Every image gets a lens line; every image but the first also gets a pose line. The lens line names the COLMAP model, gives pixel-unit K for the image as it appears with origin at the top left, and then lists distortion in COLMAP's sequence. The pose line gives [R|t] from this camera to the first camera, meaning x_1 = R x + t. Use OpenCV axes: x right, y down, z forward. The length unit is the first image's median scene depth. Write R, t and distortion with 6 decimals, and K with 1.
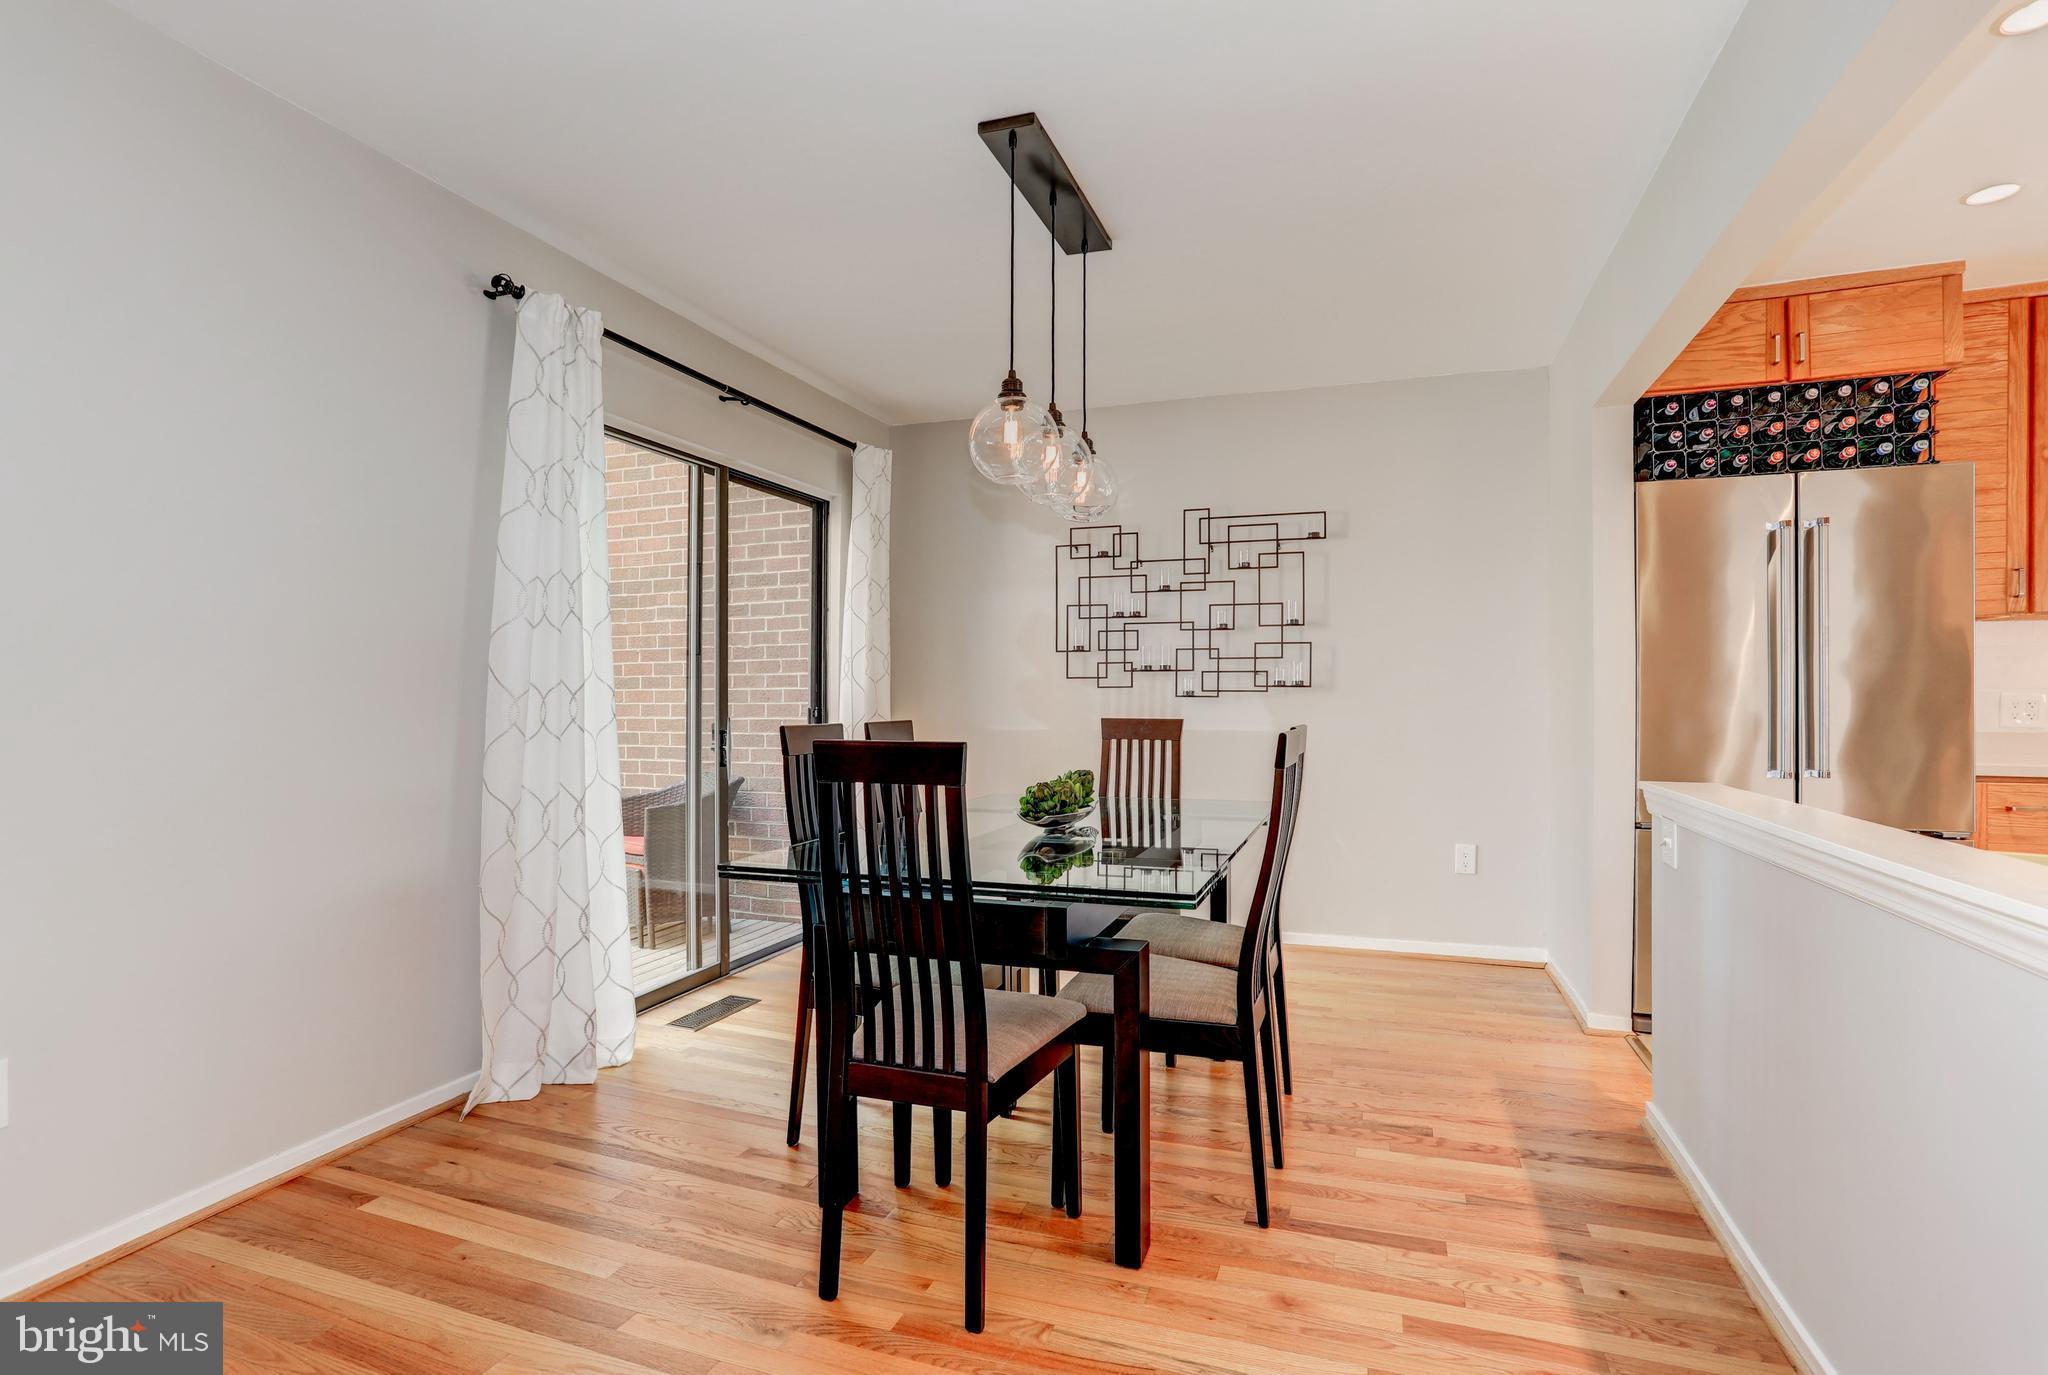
lens RADIAL K [[1023.8, 0, 1022.3], [0, 1023.8, 694.4], [0, 0, 1]] dist [-0.060547, 0.033691]
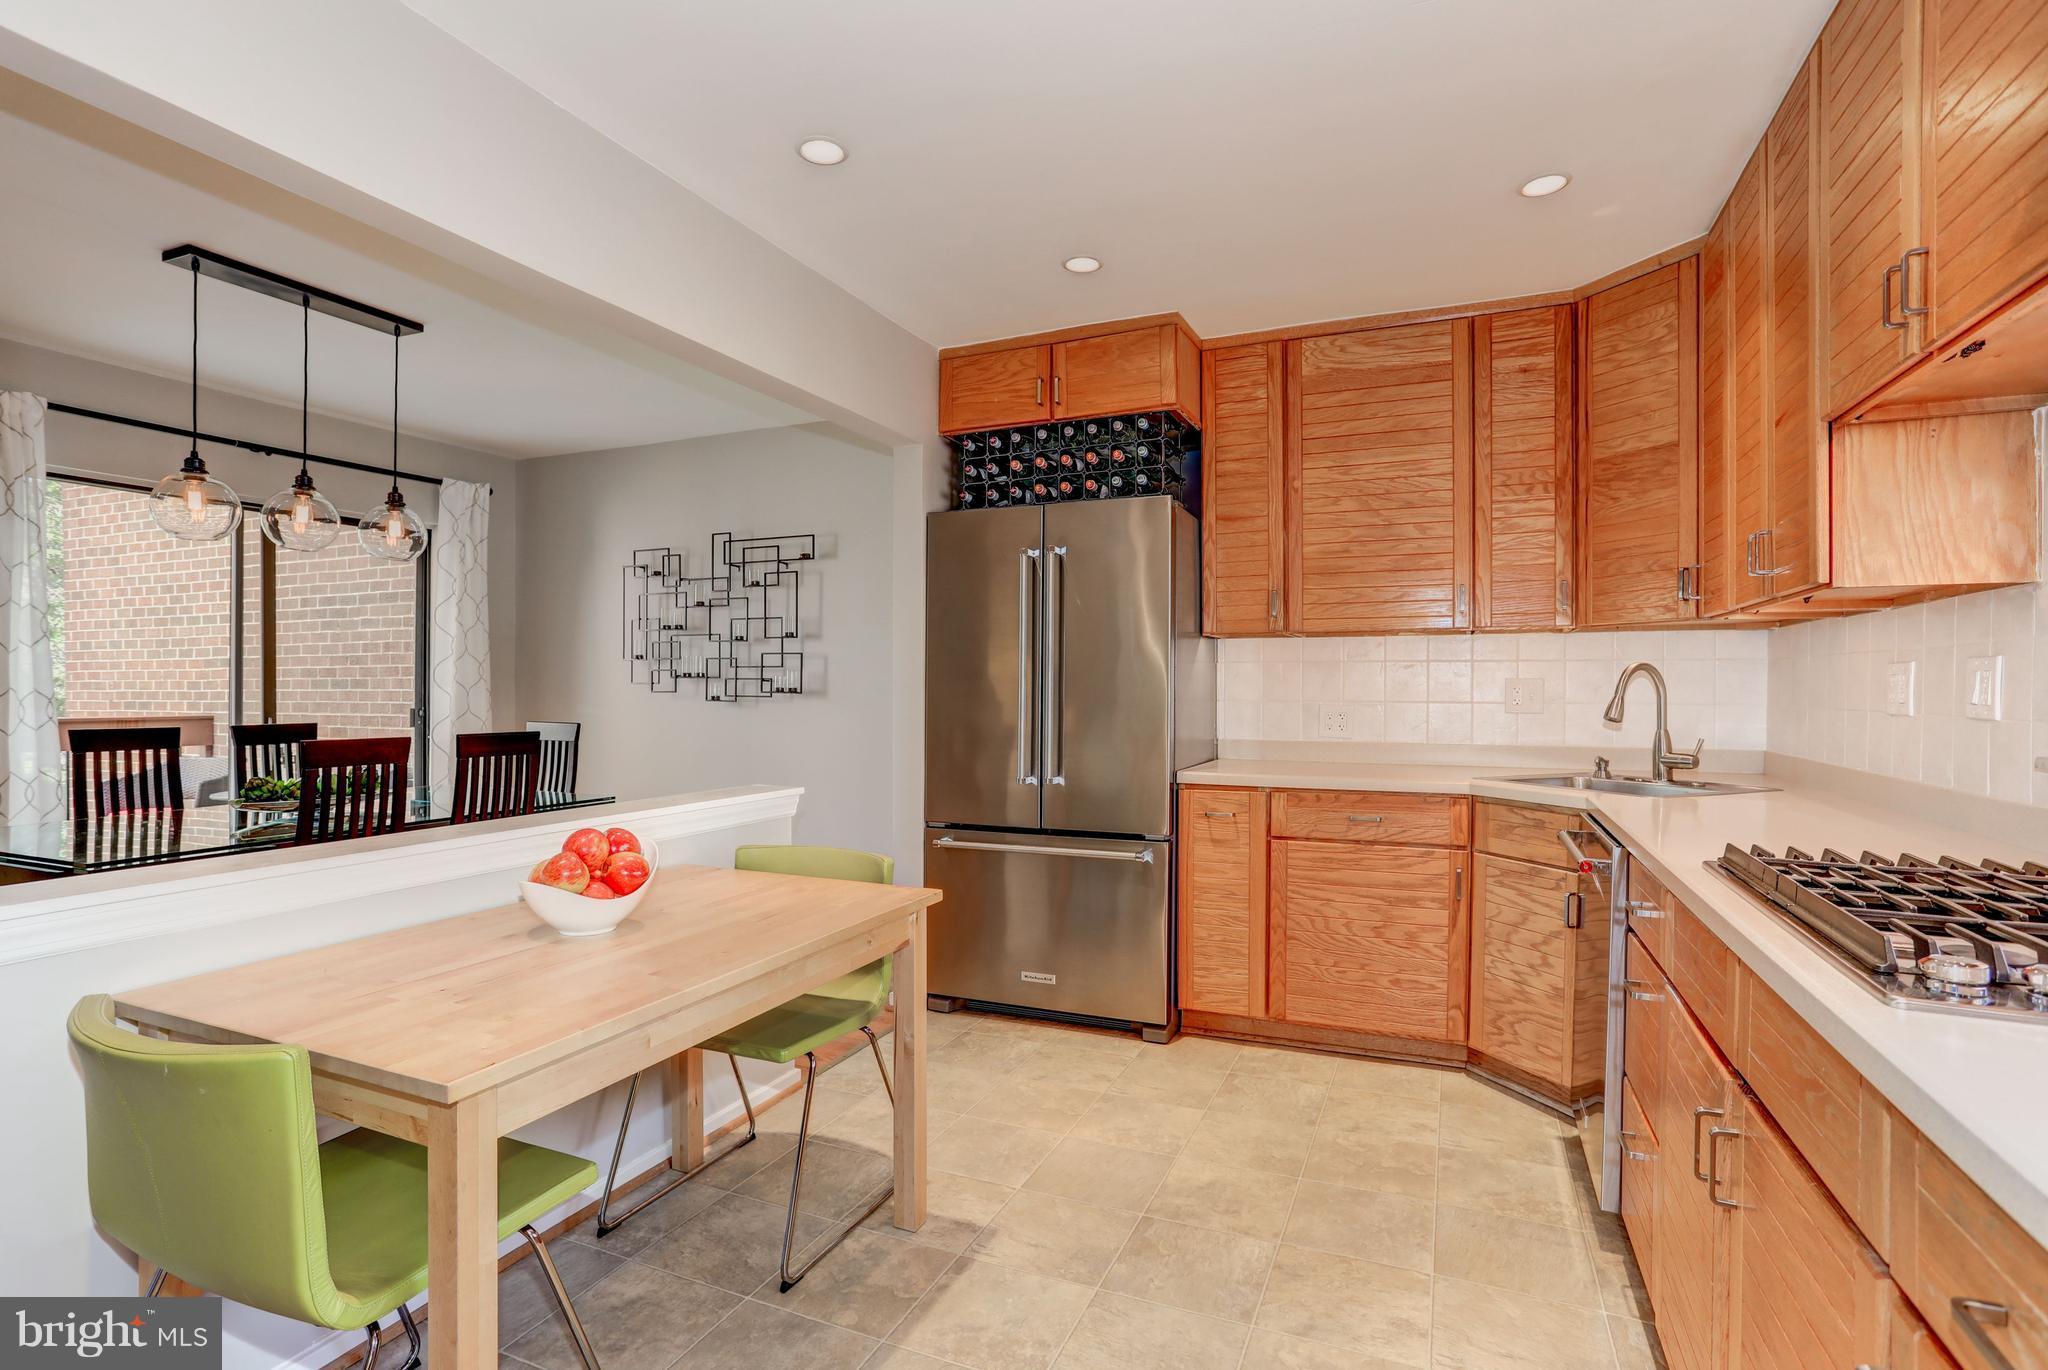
lens RADIAL K [[999.7, 0, 1024.0], [0, 999.7, 685.0], [0, 0, 1]] dist [-0.060362, 0.033548]
pose [[0.997817, 0.003012, -0.065971, 0.778931], [-0.002893, 0.999994, 0.001901, -0.024530], [0.065976, -0.001706, 0.997820, -0.088536]]
